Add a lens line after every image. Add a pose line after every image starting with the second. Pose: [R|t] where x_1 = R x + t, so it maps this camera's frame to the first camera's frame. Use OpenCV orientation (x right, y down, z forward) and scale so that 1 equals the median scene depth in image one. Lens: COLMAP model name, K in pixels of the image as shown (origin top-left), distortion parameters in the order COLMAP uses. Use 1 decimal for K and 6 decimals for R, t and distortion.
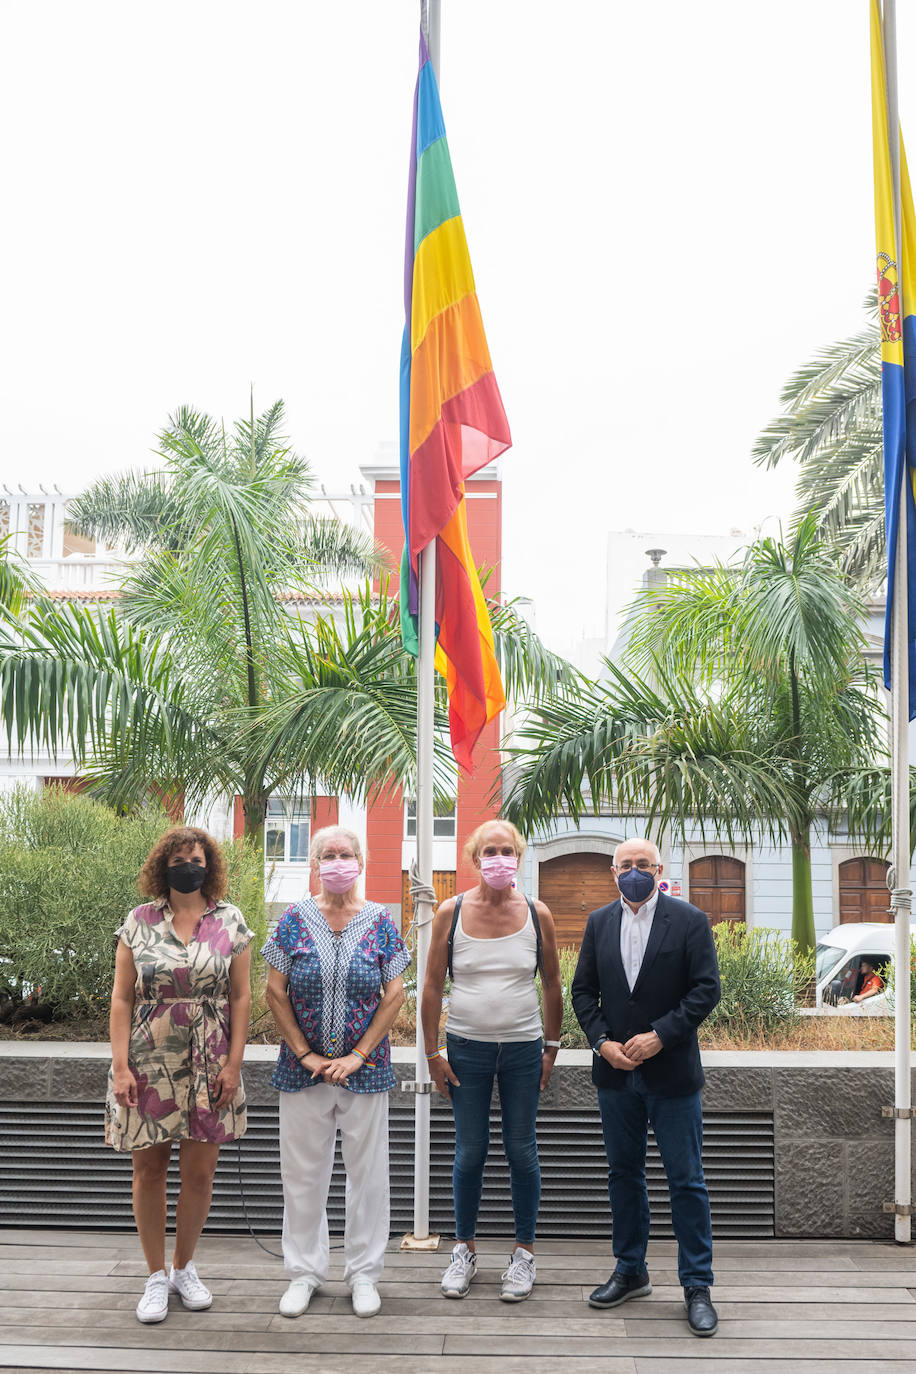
lens RADIAL K [[958.0, 0, 498.2], [0, 958.0, 765.0], [0, 0, 1]] dist [-0.000714, -0.005752]
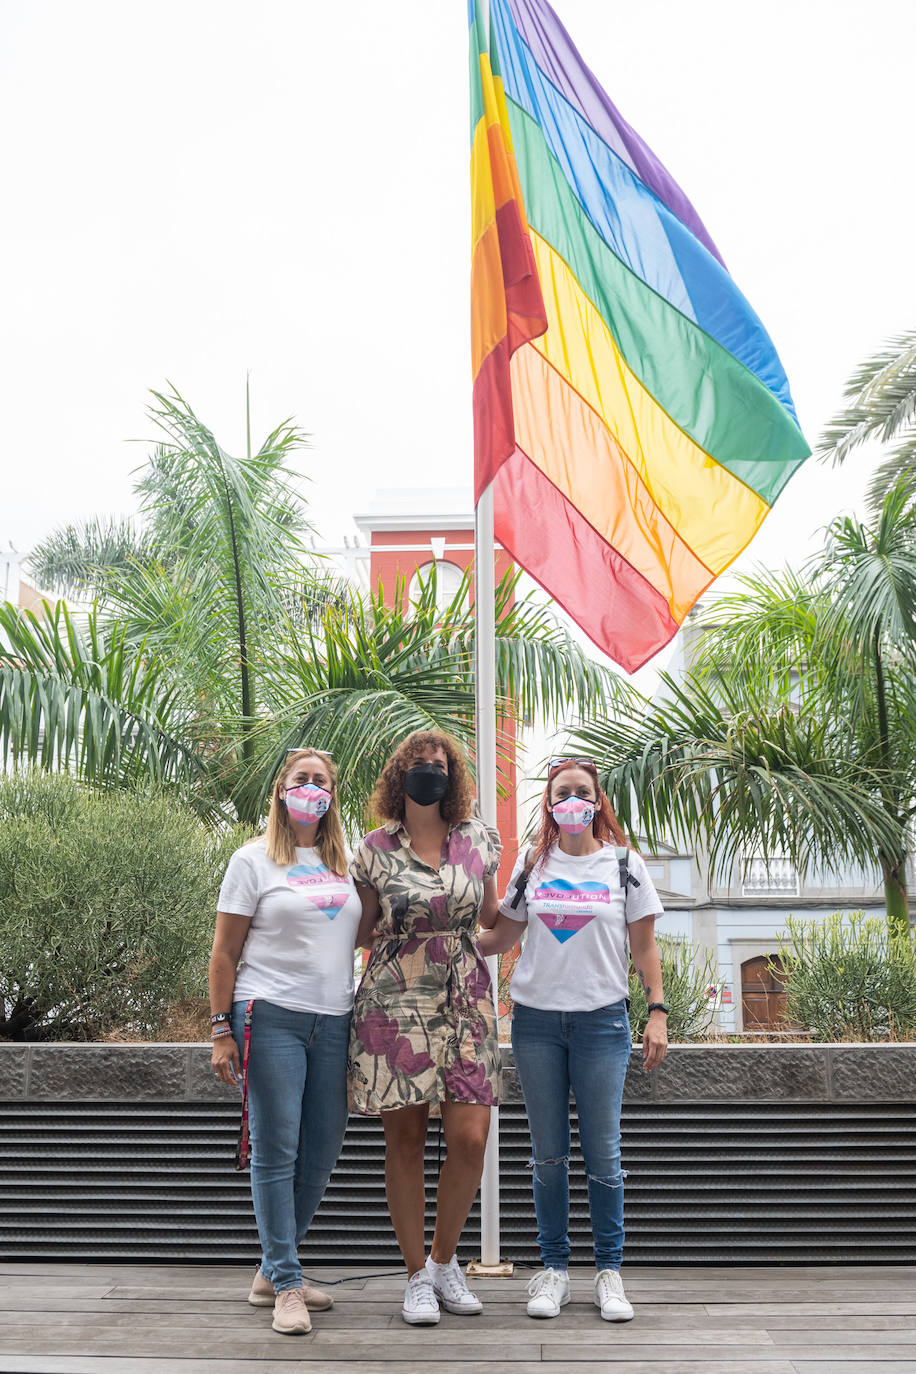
lens RADIAL K [[1102.5, 0, 498.2], [0, 1102.5, 780.1], [0, 0, 1]] dist [-0.008502, 0.000568]
pose [[0.999884, -0.013159, -0.007668, -0.059871], [0.012469, 0.996390, -0.083974, 0.164943], [0.008746, 0.083869, 0.996438, 0.053940]]
